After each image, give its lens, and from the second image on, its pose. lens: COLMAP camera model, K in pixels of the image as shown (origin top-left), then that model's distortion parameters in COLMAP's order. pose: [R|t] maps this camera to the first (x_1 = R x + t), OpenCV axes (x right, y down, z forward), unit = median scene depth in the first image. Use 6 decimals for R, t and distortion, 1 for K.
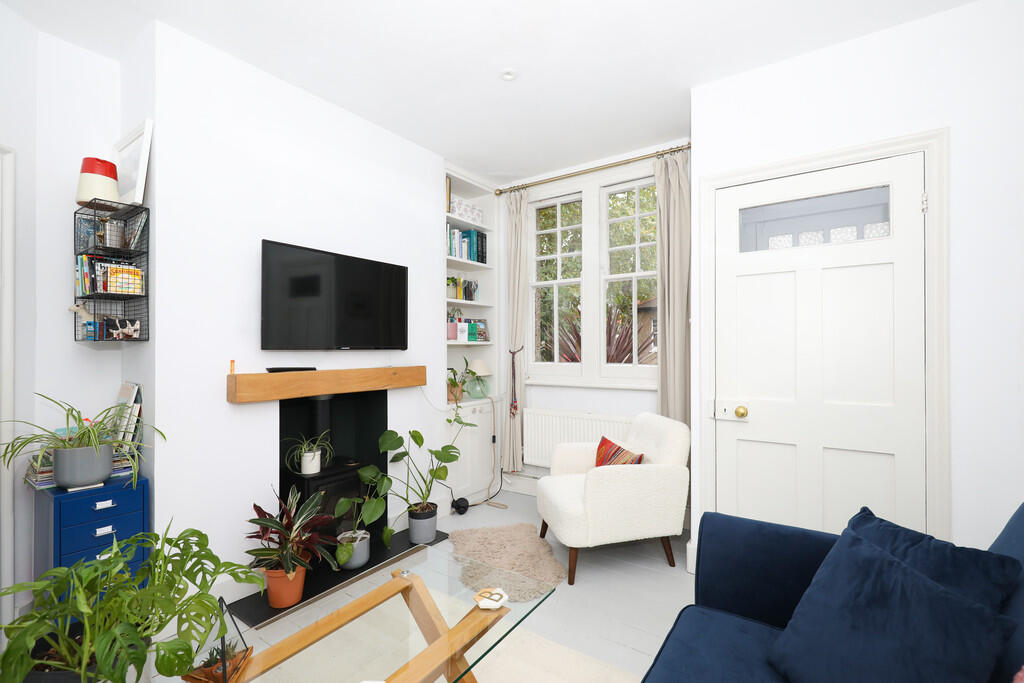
lens RADIAL K [[467.5, 0, 509.9], [0, 467.5, 344.4], [0, 0, 1]] dist [0.002430, -0.001289]
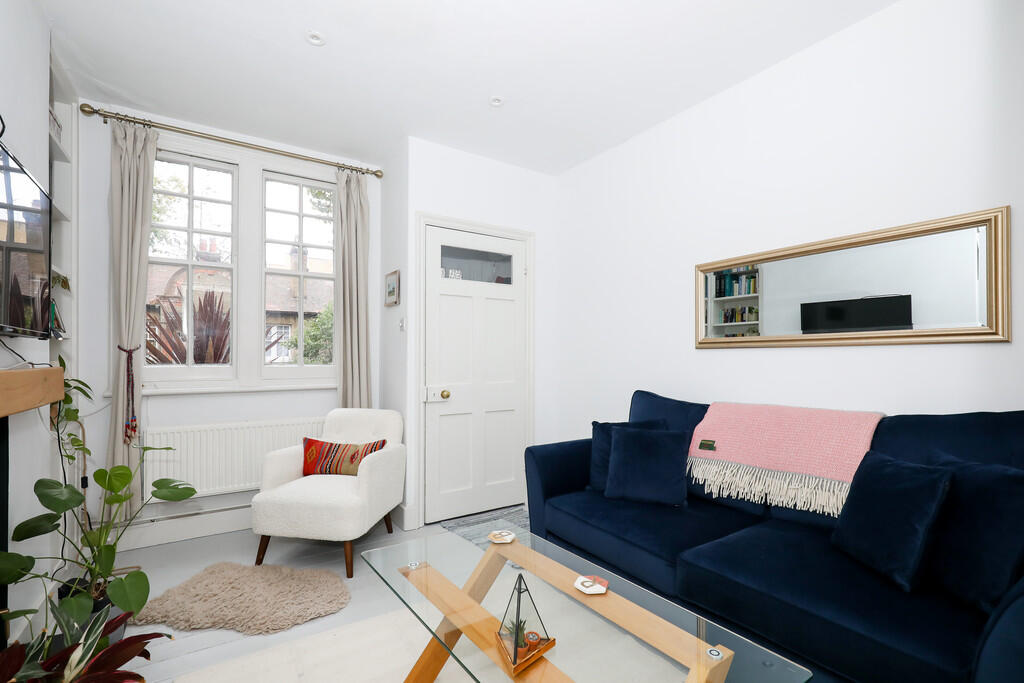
lens RADIAL K [[467.5, 0, 512.6], [0, 467.5, 357.9], [0, 0, 1]] dist [0.002430, -0.001289]
pose [[0.357375, 0.005905, 0.933942, -0.632412], [-0.008109, 0.999962, -0.003219, 0.035998], [-0.933926, -0.006423, 0.357409, 0.294102]]
